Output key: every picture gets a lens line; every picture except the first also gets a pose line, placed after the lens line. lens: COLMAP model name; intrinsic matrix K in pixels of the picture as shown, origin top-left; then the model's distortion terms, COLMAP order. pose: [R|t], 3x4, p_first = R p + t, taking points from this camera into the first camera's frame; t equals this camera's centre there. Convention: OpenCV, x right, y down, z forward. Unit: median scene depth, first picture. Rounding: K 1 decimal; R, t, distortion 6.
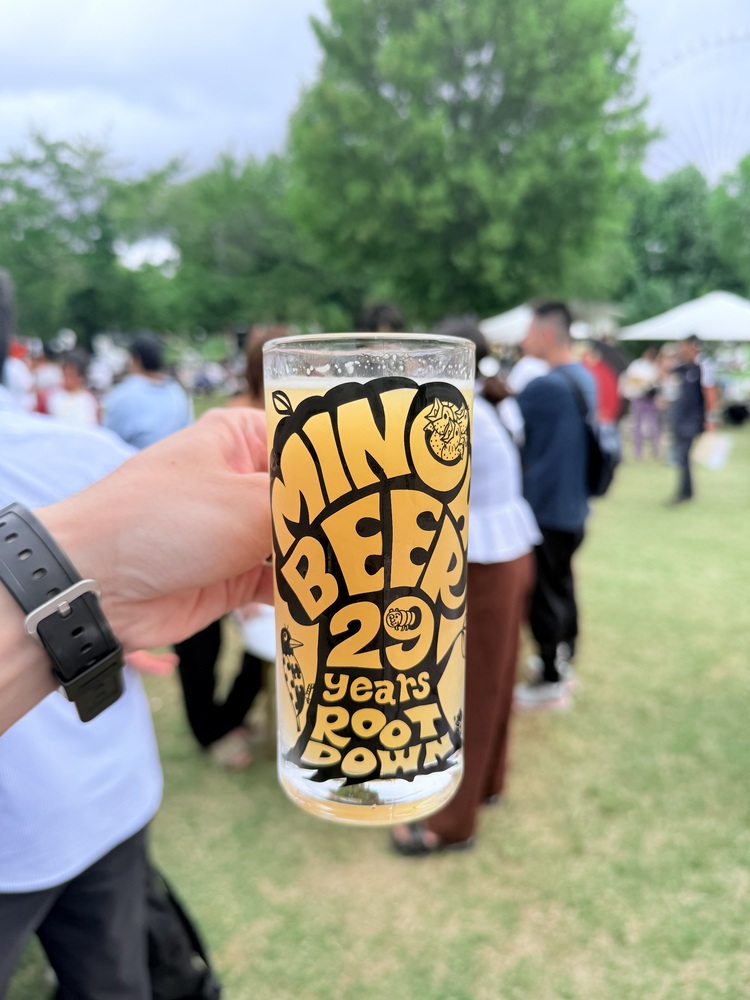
lens RADIAL K [[741.7, 0, 371.7], [0, 741.7, 497.0], [0, 0, 1]] dist [0.089239, -0.034115]
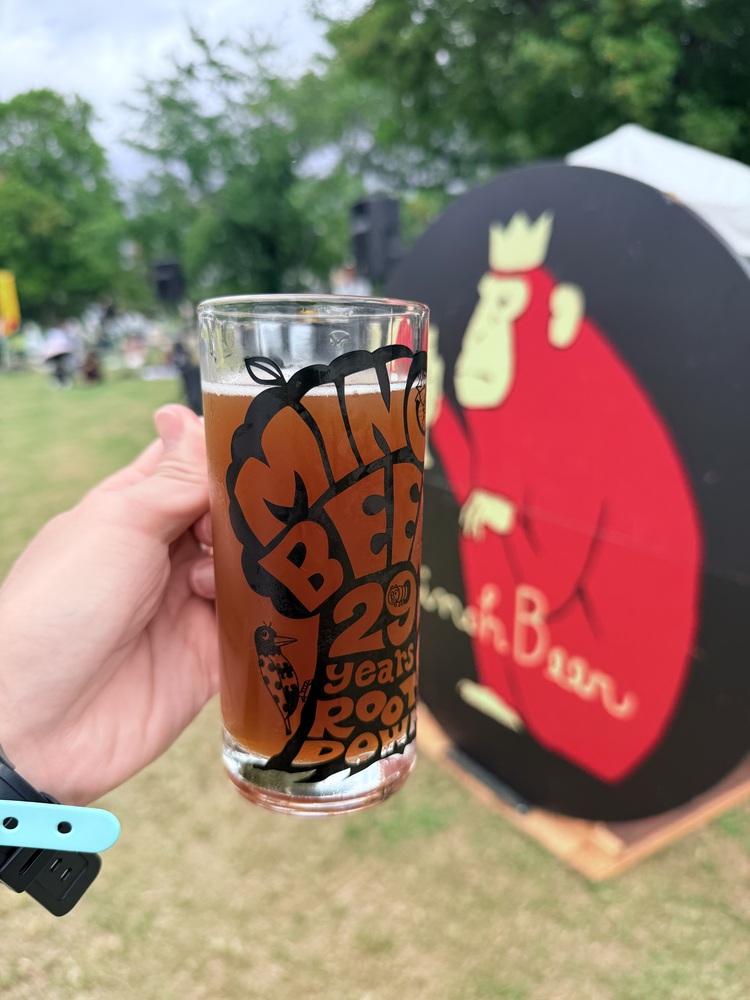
lens RADIAL K [[741.7, 0, 379.6], [0, 741.7, 500.8], [0, 0, 1]] dist [0.089239, -0.034115]
pose [[0.836010, -0.089533, 0.541360, -0.494885], [0.056283, 0.995386, 0.077706, -0.036449], [-0.545819, -0.034493, 0.837193, 0.195257]]
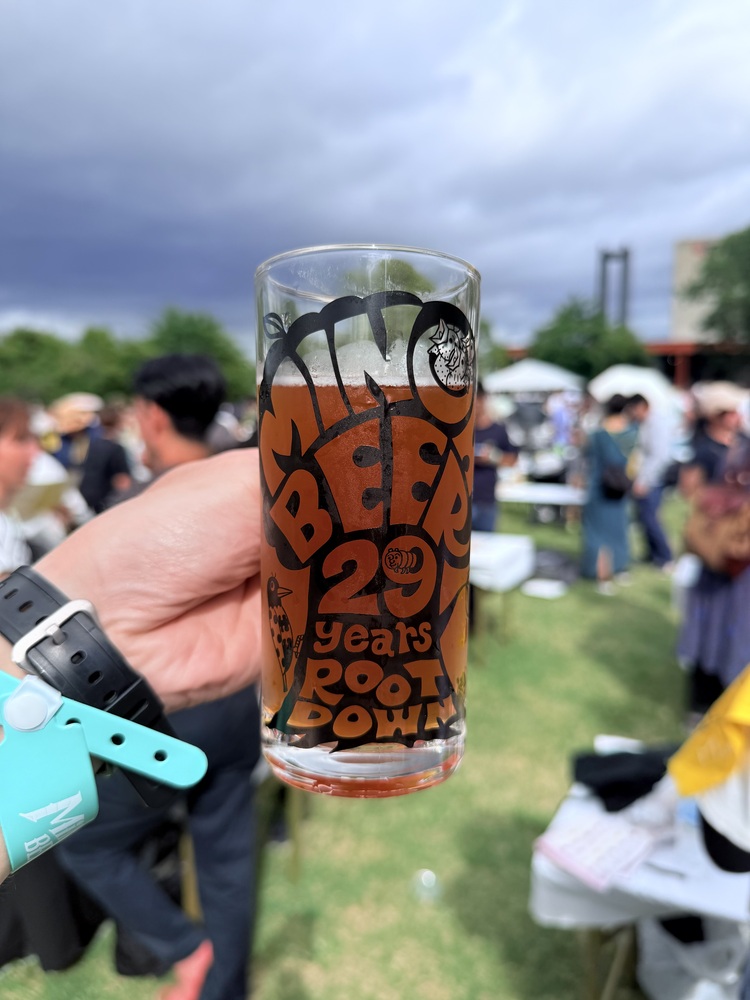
lens RADIAL K [[741.7, 0, 367.0], [0, 741.7, 504.3], [0, 0, 1]] dist [0.089239, -0.034115]
pose [[0.999802, 0.012125, 0.015800, -0.017077], [-0.010881, 0.997005, -0.076566, 0.163945], [-0.016681, 0.076379, 0.996939, 0.091641]]
